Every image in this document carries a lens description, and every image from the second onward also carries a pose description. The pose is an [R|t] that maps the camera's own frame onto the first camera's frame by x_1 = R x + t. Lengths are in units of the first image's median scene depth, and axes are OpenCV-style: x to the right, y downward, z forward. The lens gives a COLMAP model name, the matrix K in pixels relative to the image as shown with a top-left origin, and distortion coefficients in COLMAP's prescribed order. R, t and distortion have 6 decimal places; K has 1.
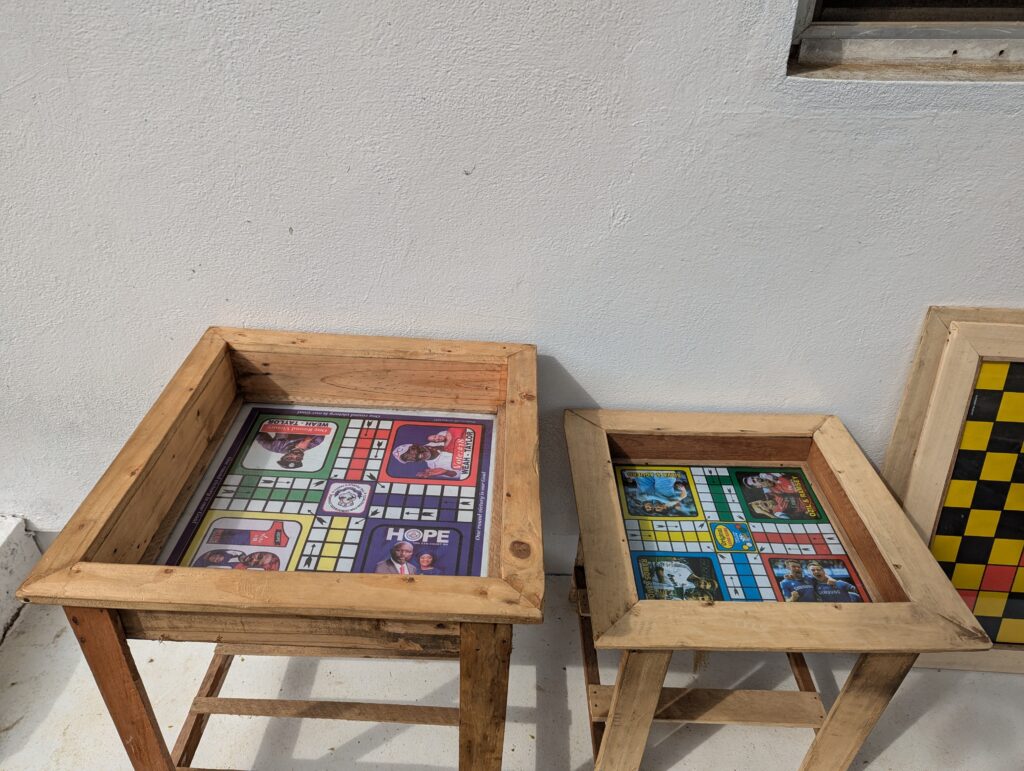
lens RADIAL K [[726.8, 0, 527.1], [0, 726.8, 385.1], [0, 0, 1]] dist [0.048552, -0.049270]
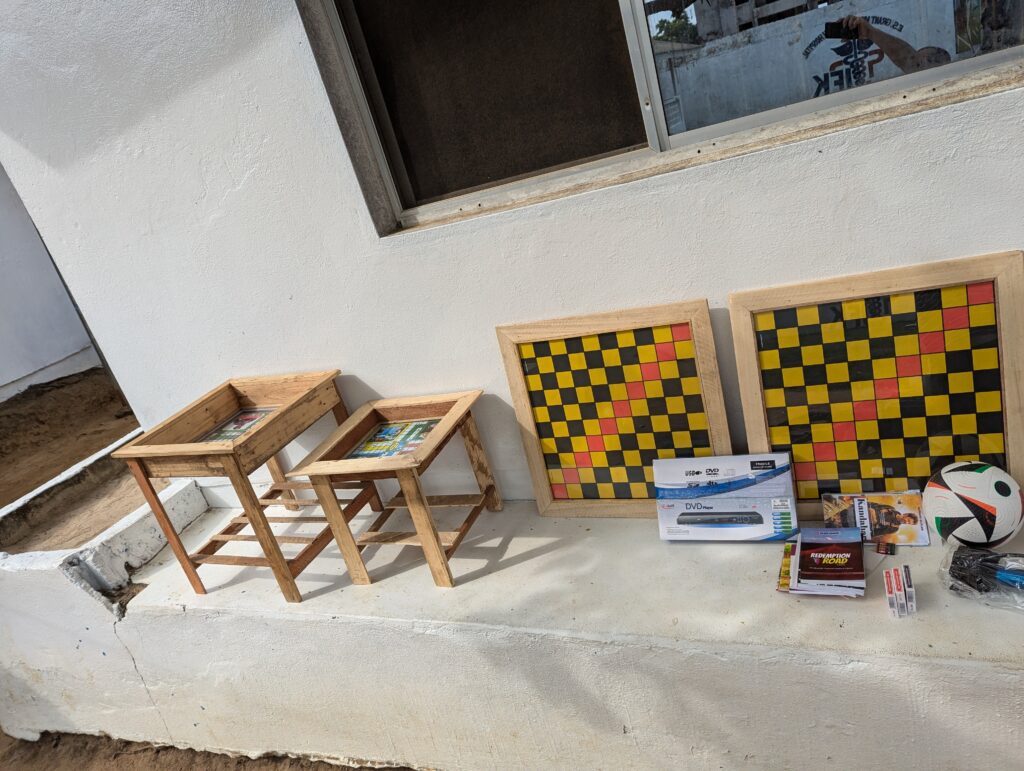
lens RADIAL K [[726.8, 0, 527.1], [0, 726.8, 385.1], [0, 0, 1]] dist [0.048552, -0.049270]
pose [[0.897114, -0.110714, -0.427702, 1.466359], [0.048042, 0.986797, -0.154671, 0.359299], [0.439180, 0.118210, 0.890588, -0.685849]]
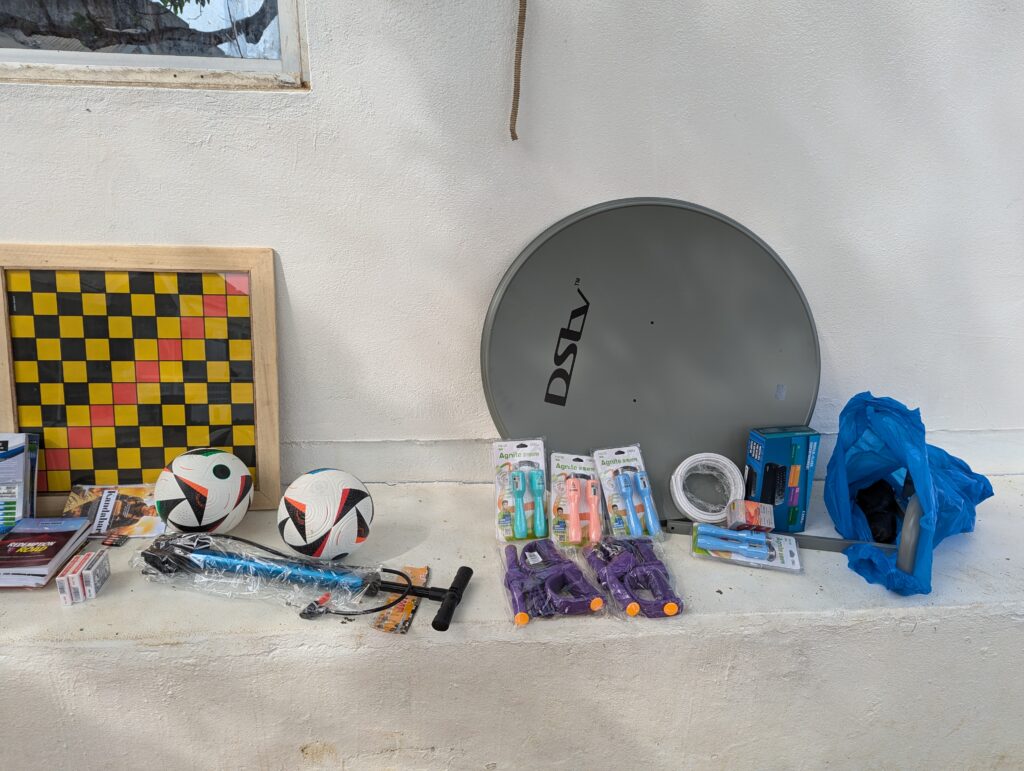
lens RADIAL K [[726.8, 0, 527.1], [0, 726.8, 385.1], [0, 0, 1]] dist [0.048552, -0.049270]
pose [[0.992159, -0.018517, 0.123601, 2.152462], [0.047803, 0.969990, -0.238401, 0.613324], [-0.115477, 0.242440, 0.963269, -0.444272]]
